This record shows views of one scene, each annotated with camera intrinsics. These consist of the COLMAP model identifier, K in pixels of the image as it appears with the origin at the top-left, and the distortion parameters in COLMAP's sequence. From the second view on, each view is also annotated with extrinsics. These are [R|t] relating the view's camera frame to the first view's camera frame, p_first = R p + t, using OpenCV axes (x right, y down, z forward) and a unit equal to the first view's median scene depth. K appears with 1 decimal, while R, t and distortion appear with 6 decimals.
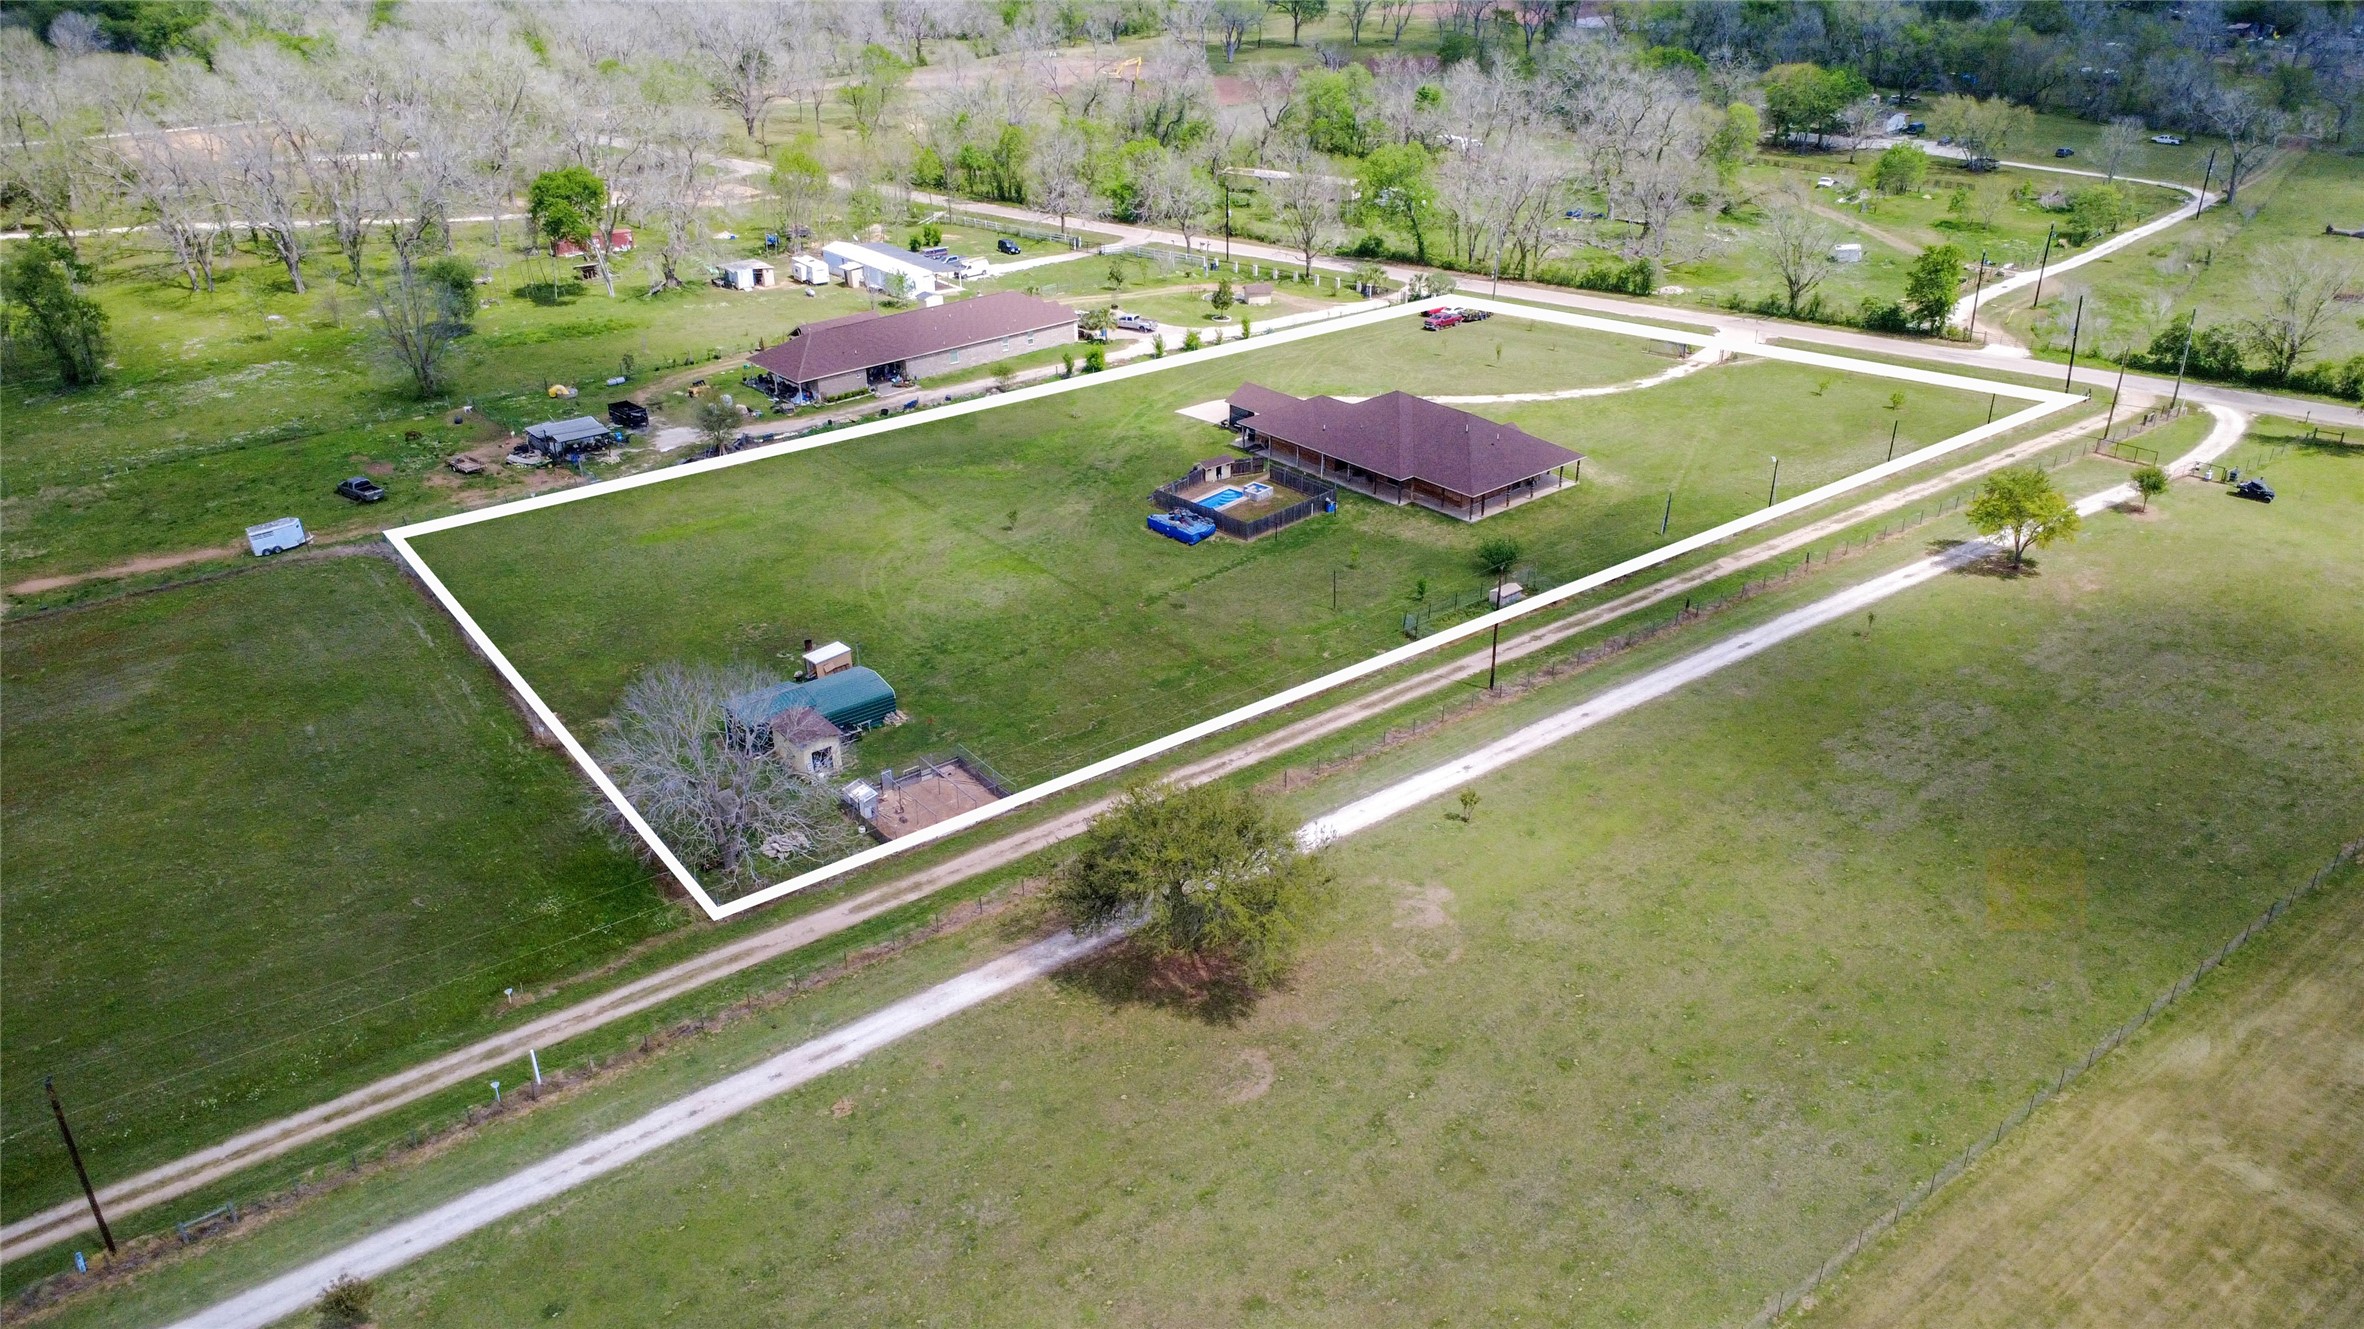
lens RADIAL K [[1652.4, 0, 1198.0], [0, 1652.4, 660.4], [0, 0, 1]] dist [-0.003177, 0.002040]
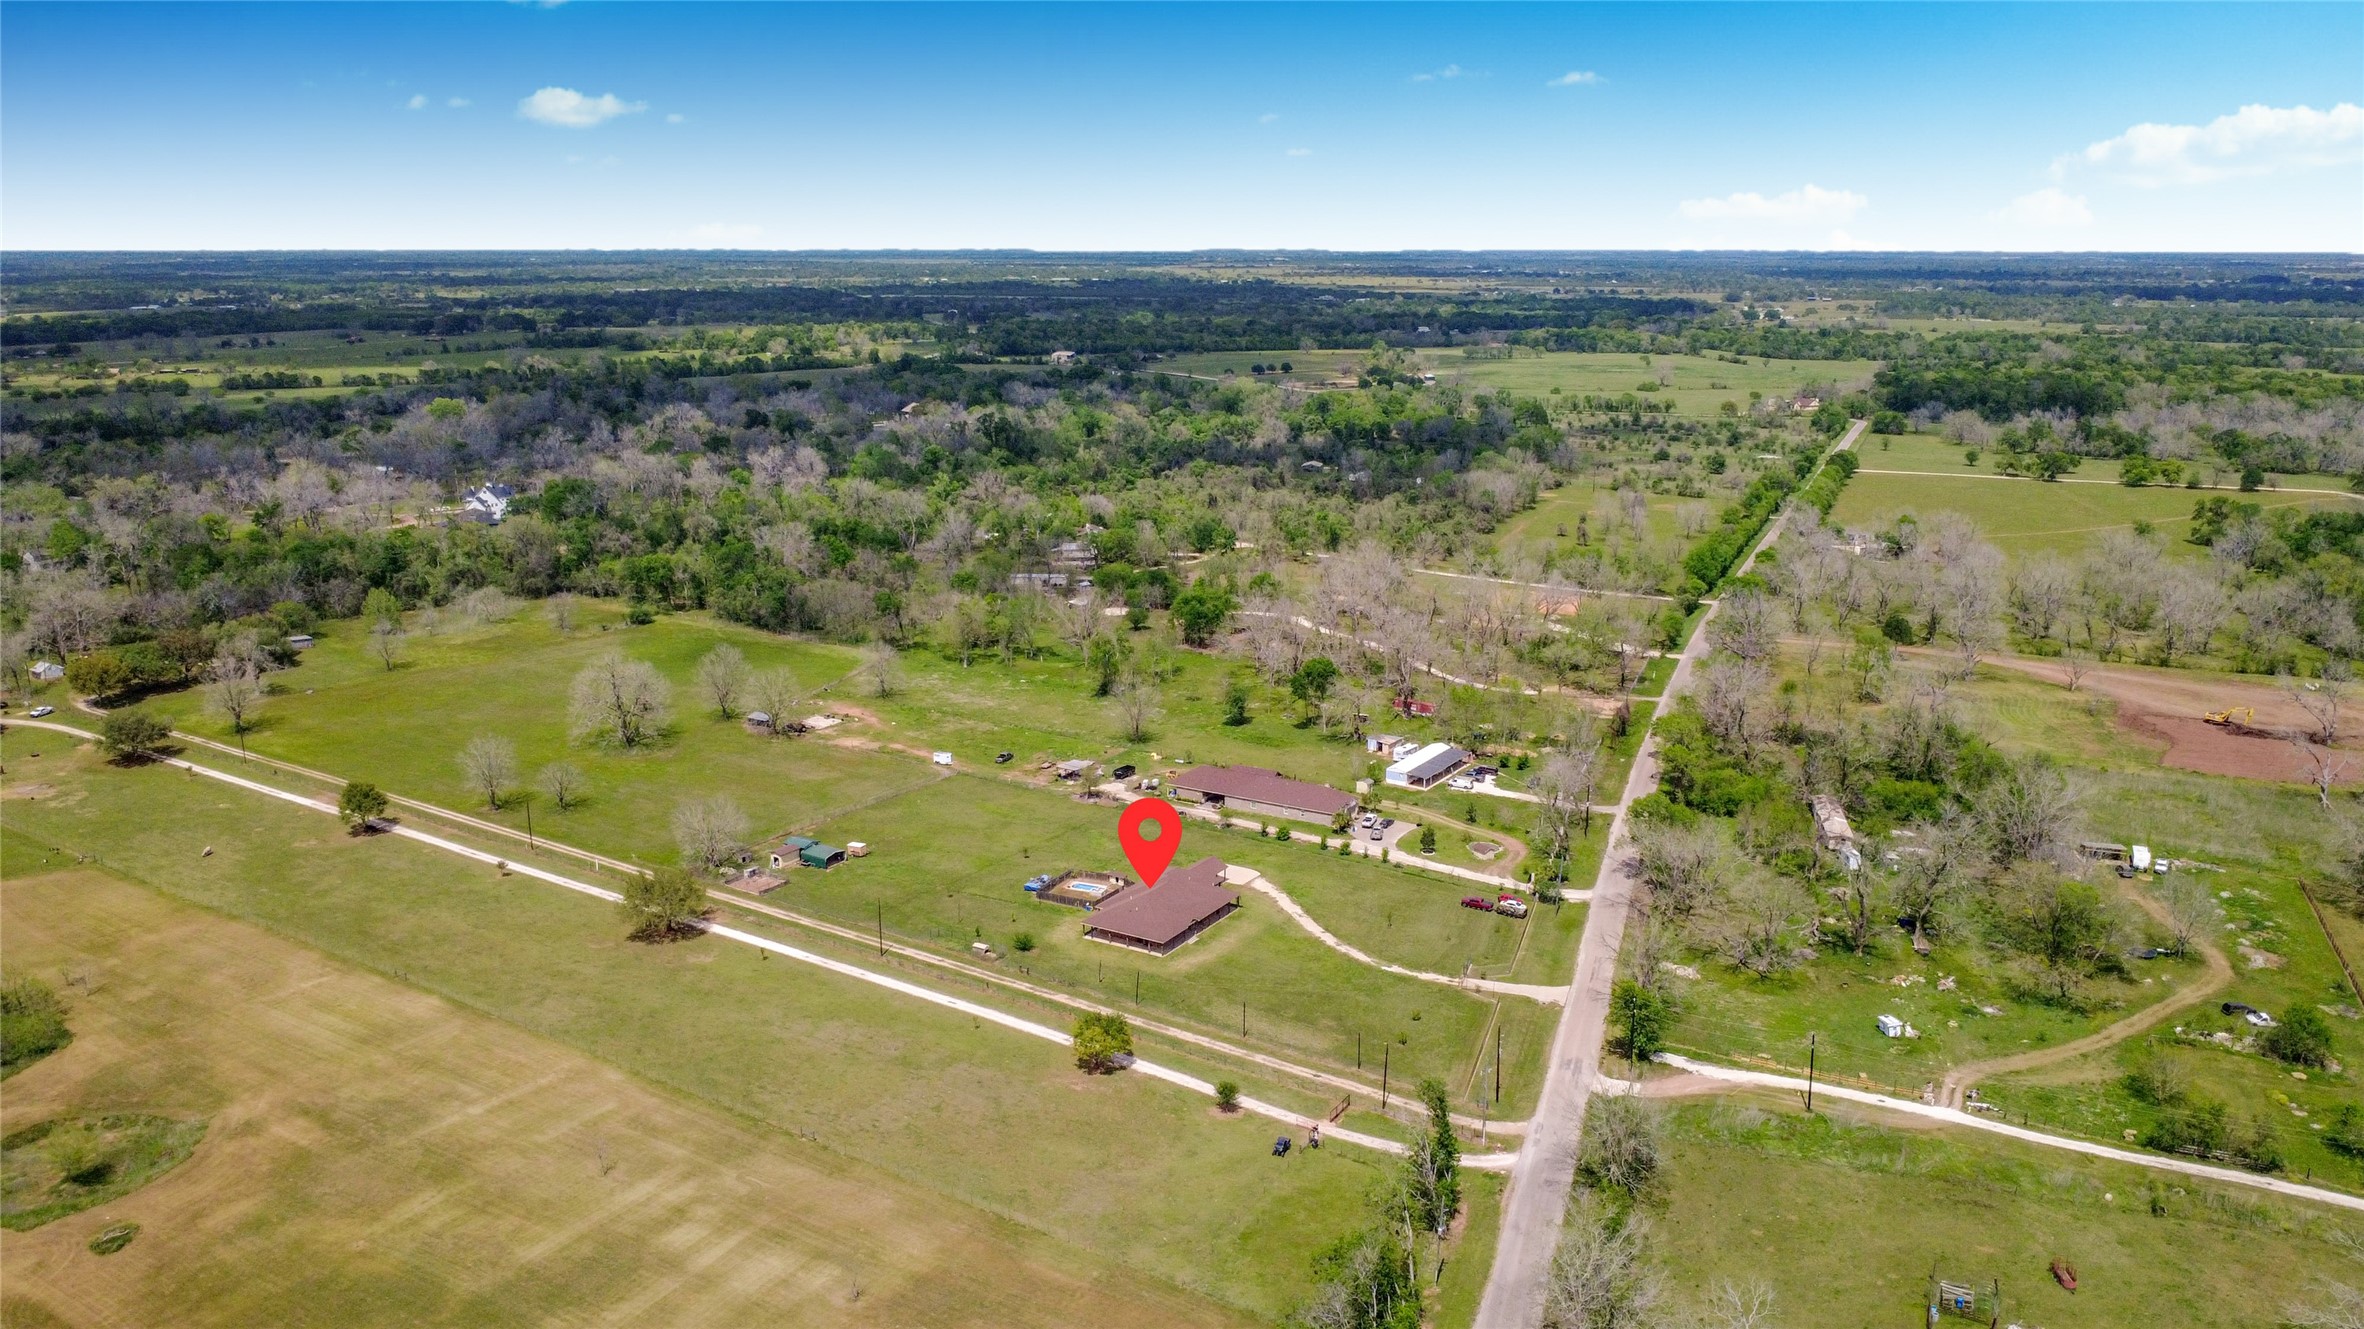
lens RADIAL K [[1652.4, 0, 1198.0], [0, 1652.4, 660.4], [0, 0, 1]] dist [-0.003177, 0.002040]
pose [[0.350987, 0.221217, -0.909874, 1.430089], [-0.429520, 0.901472, 0.053485, -0.406547], [0.832058, 0.372037, 0.411422, 0.199217]]
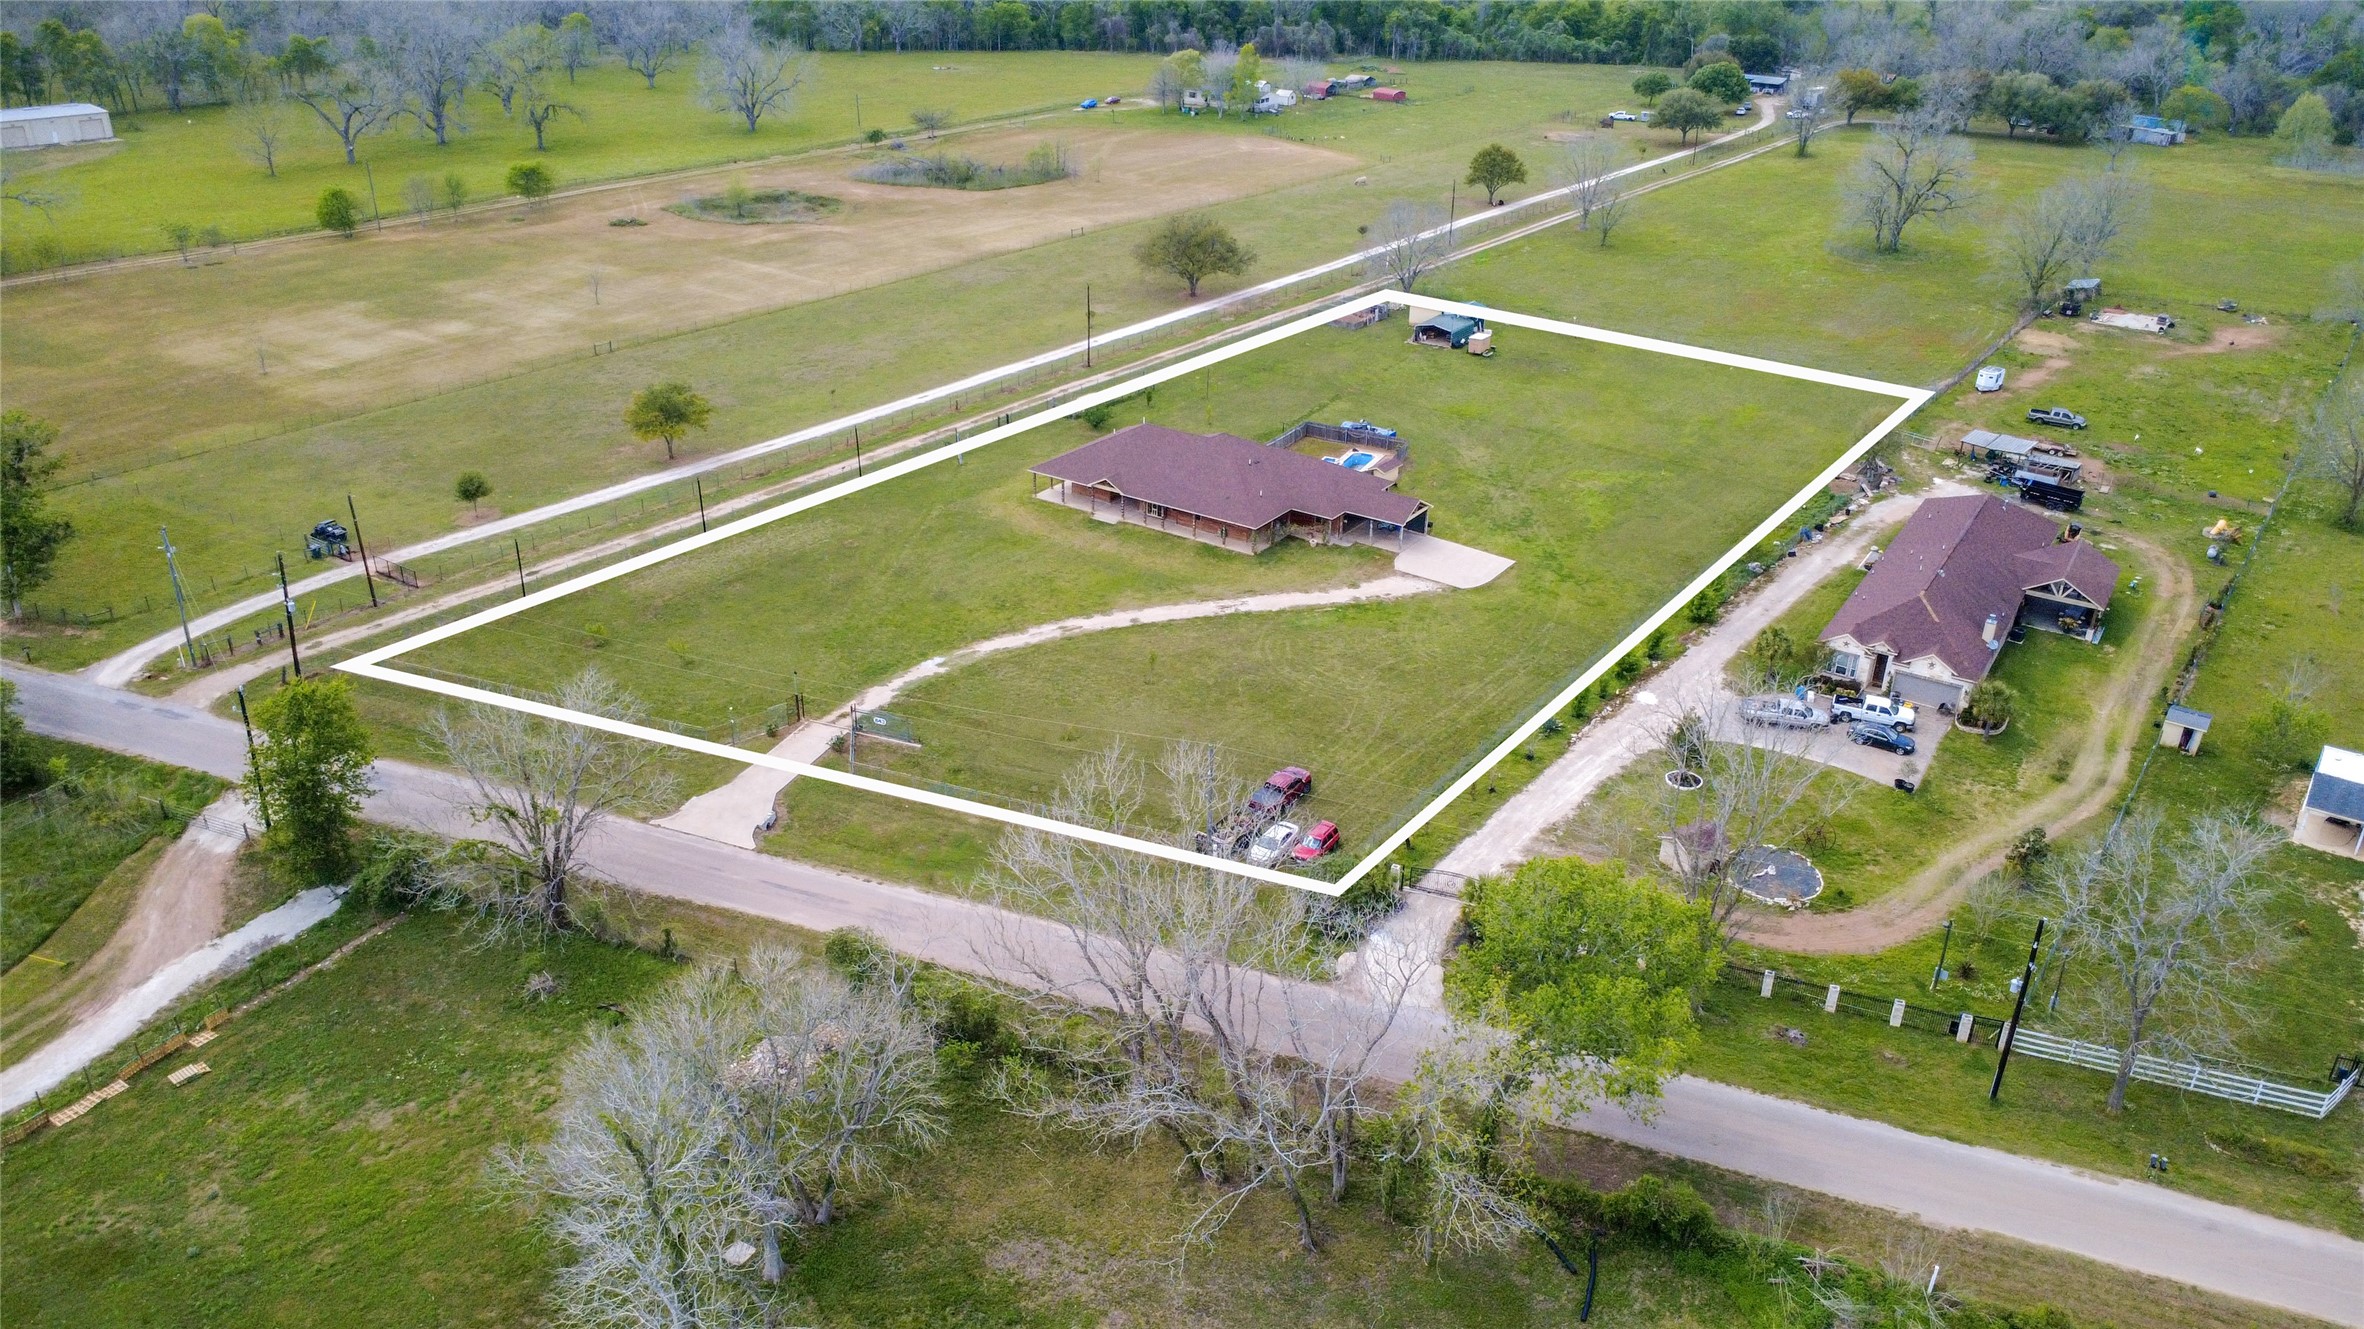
lens RADIAL K [[1652.4, 0, 1198.0], [0, 1652.4, 660.4], [0, 0, 1]] dist [-0.003177, 0.002040]
pose [[-0.959905, 0.112074, -0.256946, 0.349616], [-0.141975, 0.595985, 0.790345, -0.740848], [0.241713, 0.795136, -0.556177, 1.440422]]
